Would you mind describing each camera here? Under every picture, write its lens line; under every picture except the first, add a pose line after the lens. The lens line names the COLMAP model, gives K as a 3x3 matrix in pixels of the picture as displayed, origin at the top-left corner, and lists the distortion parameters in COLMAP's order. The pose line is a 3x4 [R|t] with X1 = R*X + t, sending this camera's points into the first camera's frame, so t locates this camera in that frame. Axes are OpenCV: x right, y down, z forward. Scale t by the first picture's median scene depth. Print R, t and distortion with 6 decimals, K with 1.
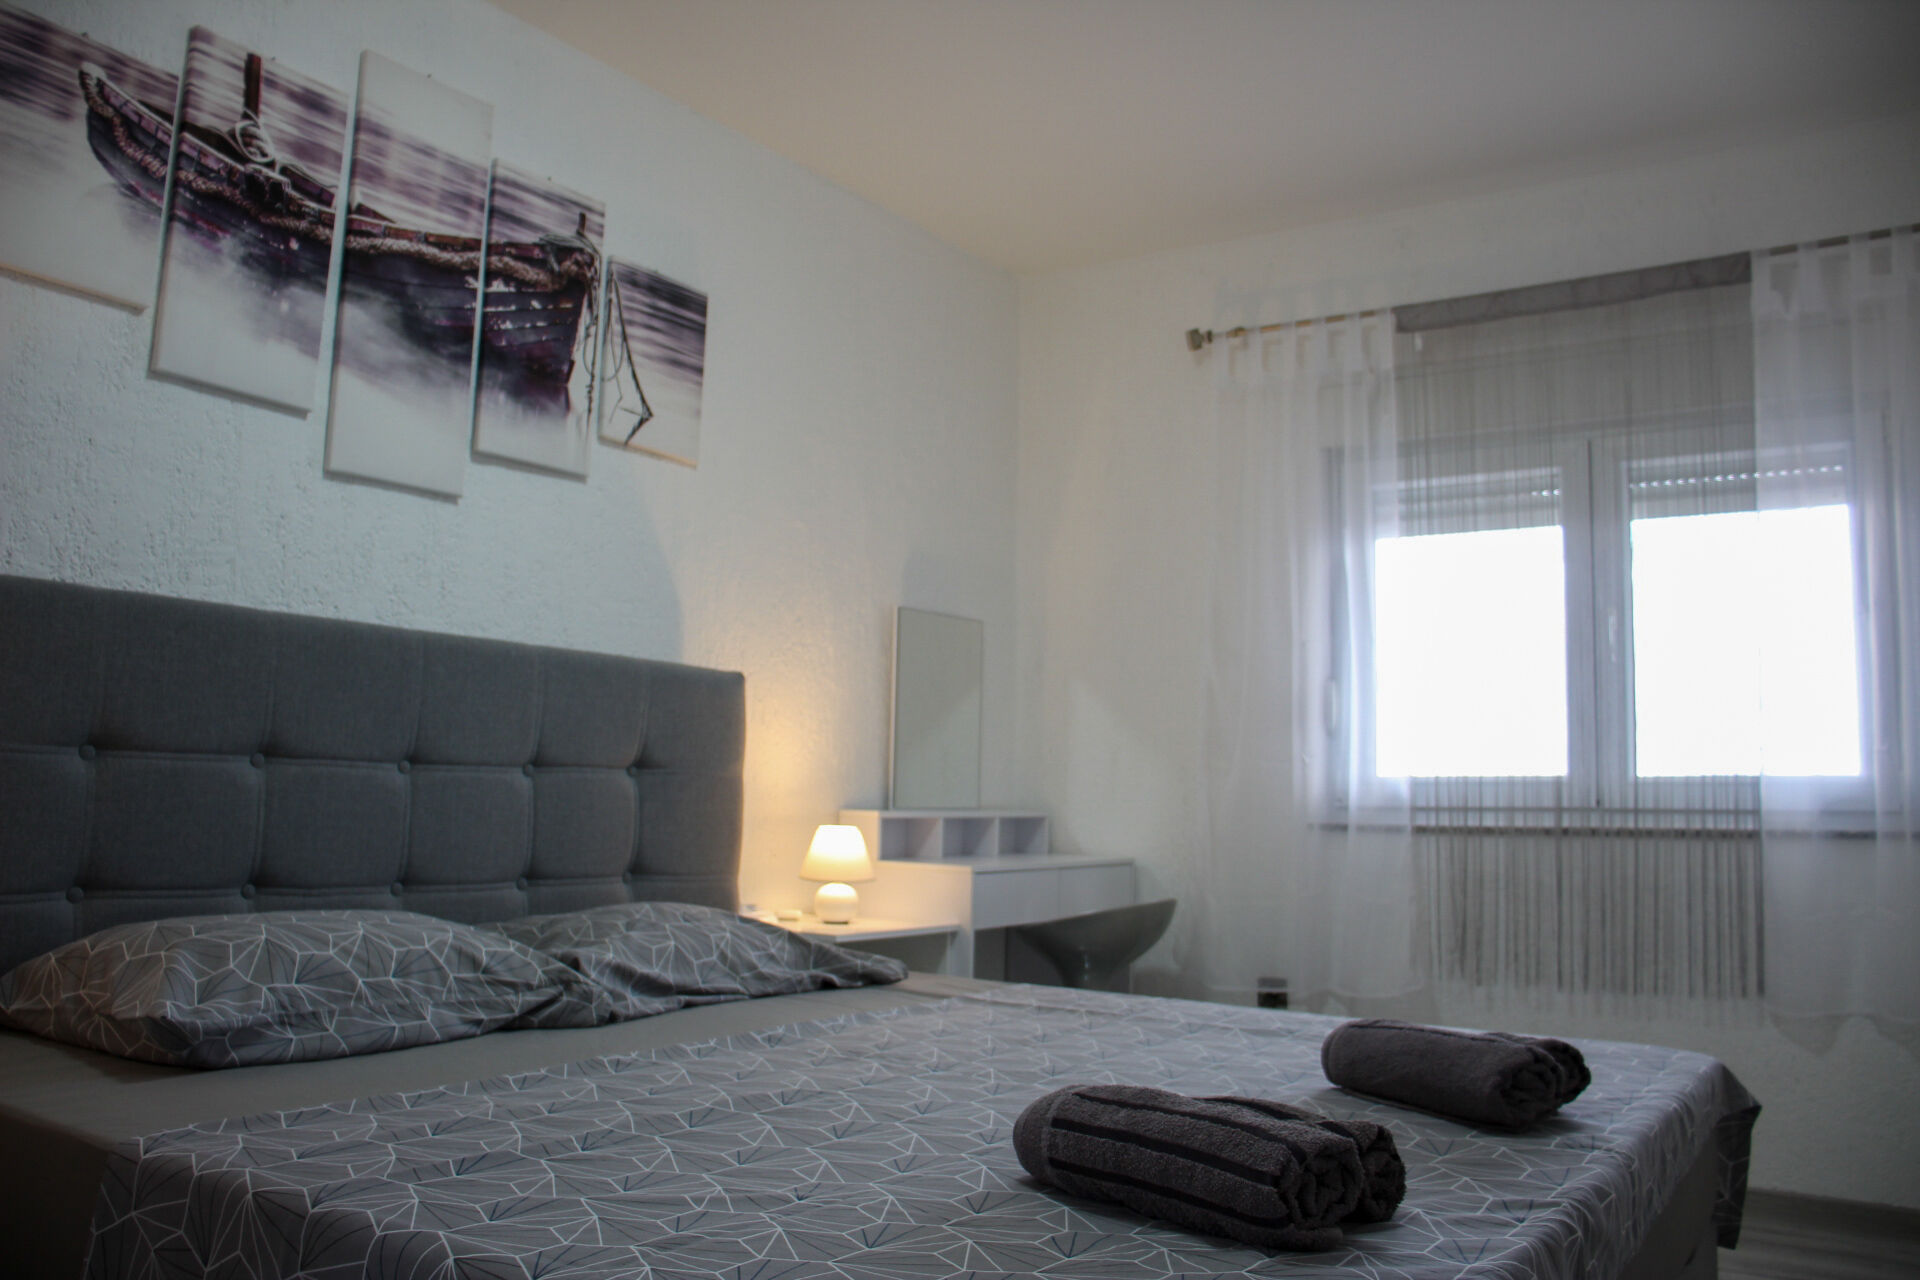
lens RADIAL K [[1582.1, 0, 958.0], [0, 1582.1, 639.0], [0, 0, 1]] dist [-0.181302, 0.162850]
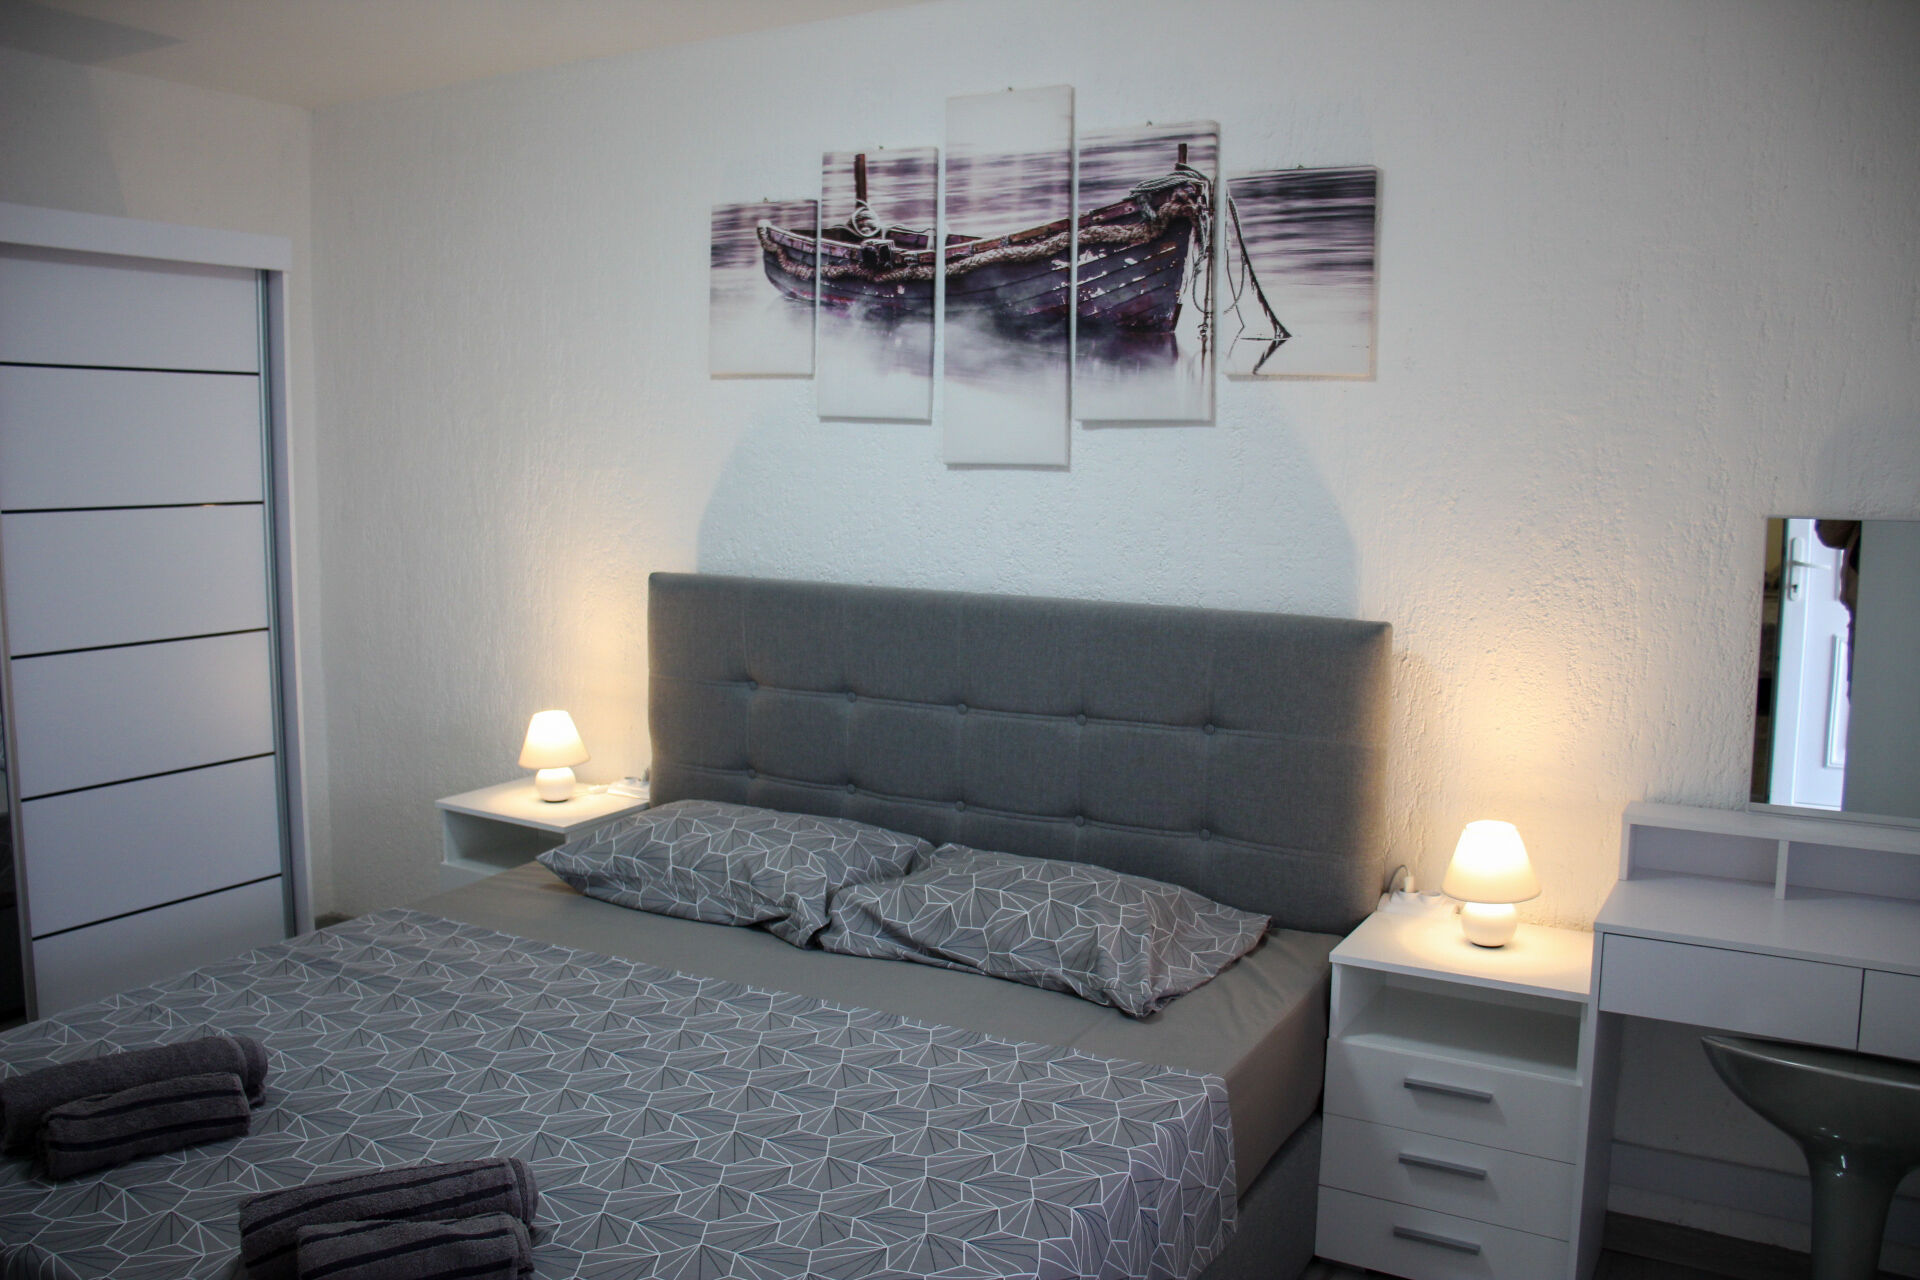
lens RADIAL K [[1582.1, 0, 958.0], [0, 1582.1, 639.0], [0, 0, 1]] dist [-0.181302, 0.162850]
pose [[0.069381, 0.099037, -0.992662, 0.825050], [0.094331, 0.989950, 0.105360, -0.097904], [0.993120, -0.100949, 0.059341, 0.876487]]
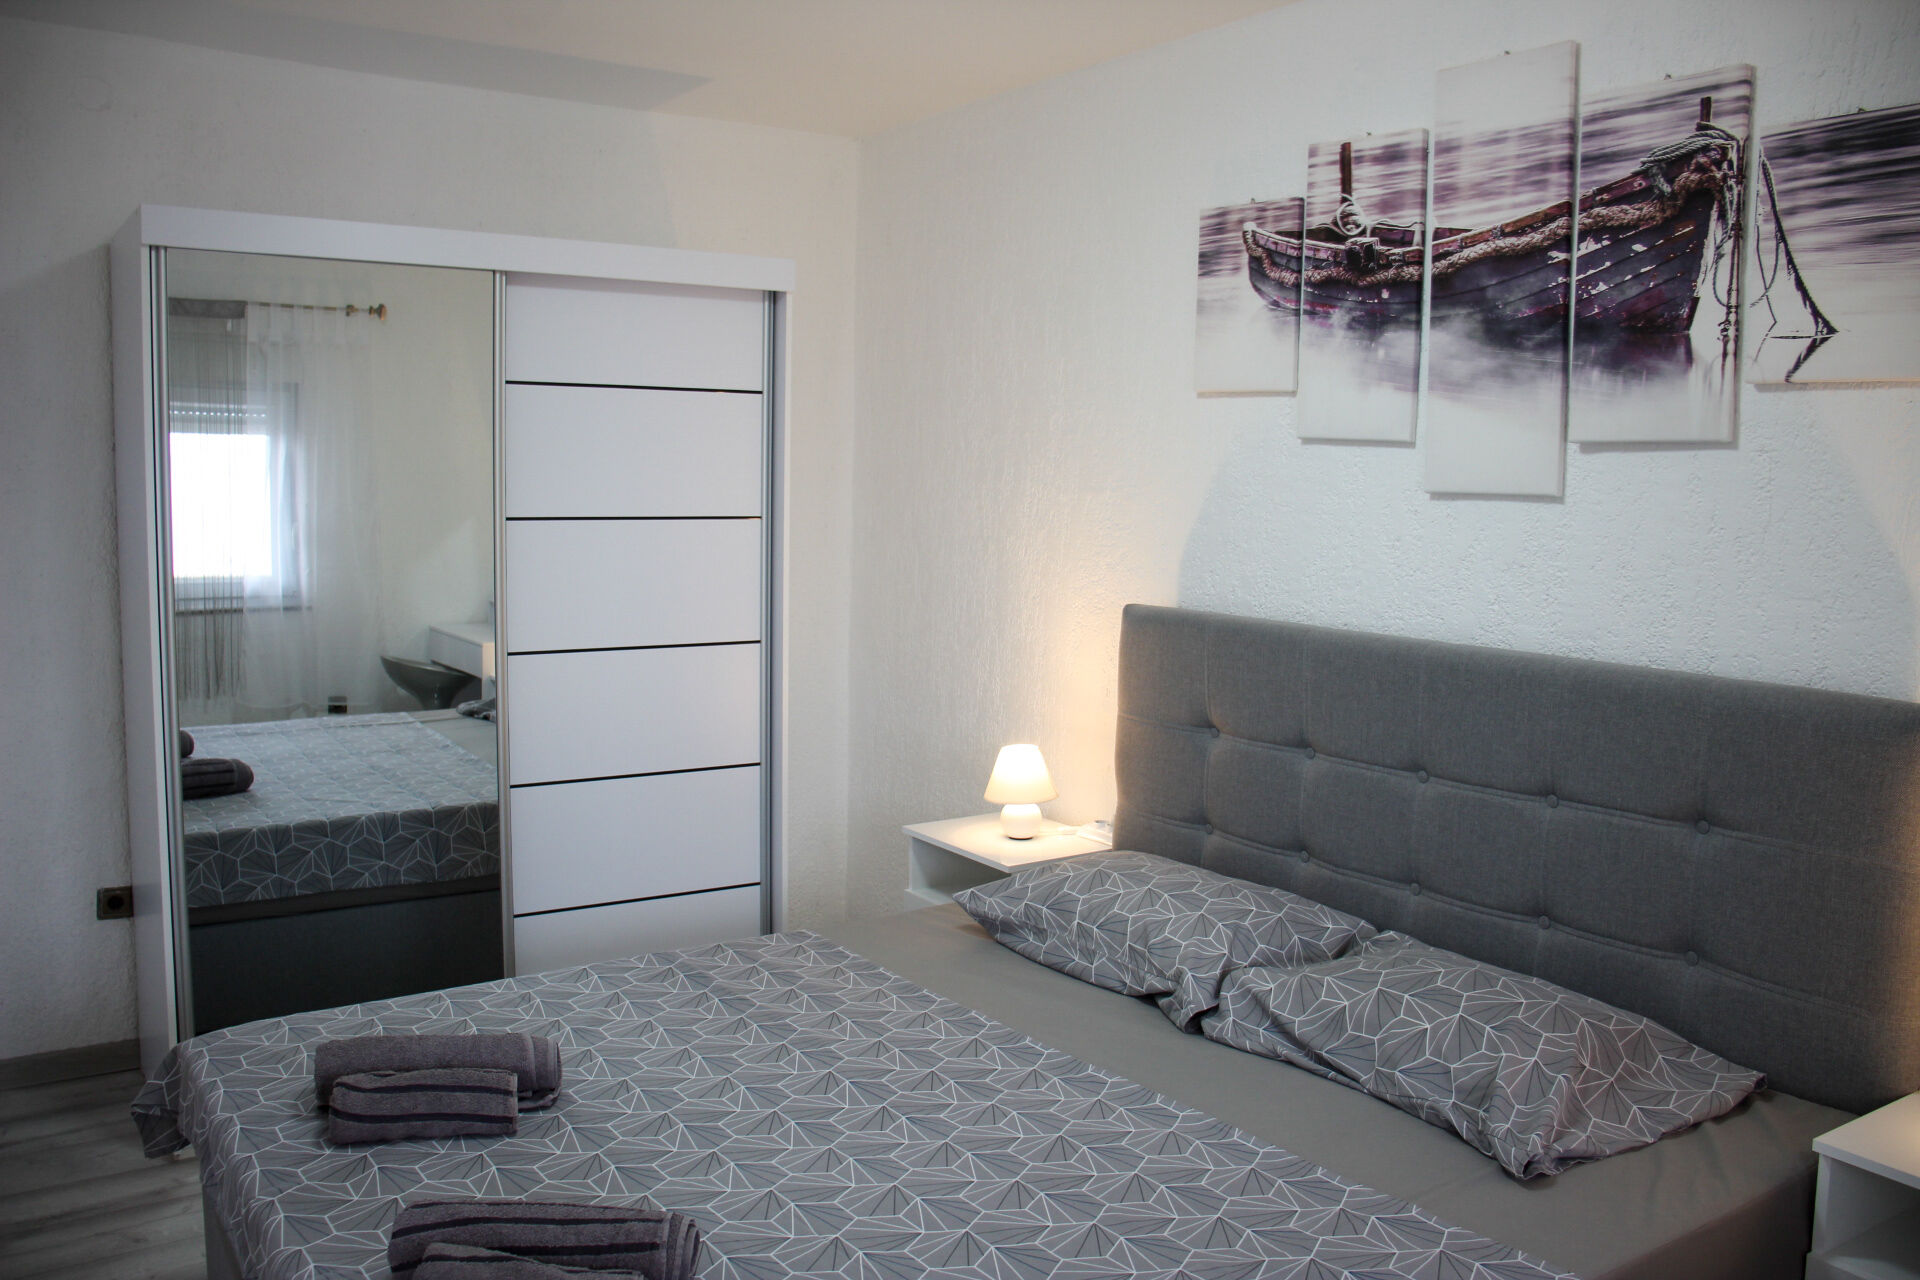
lens RADIAL K [[1582.1, 0, 958.0], [0, 1582.1, 639.0], [0, 0, 1]] dist [-0.181302, 0.162850]
pose [[-0.370102, 0.063974, -0.926786, 0.689814], [0.067681, 0.996832, 0.041781, -0.071635], [0.926522, -0.047263, -0.373260, 1.044542]]
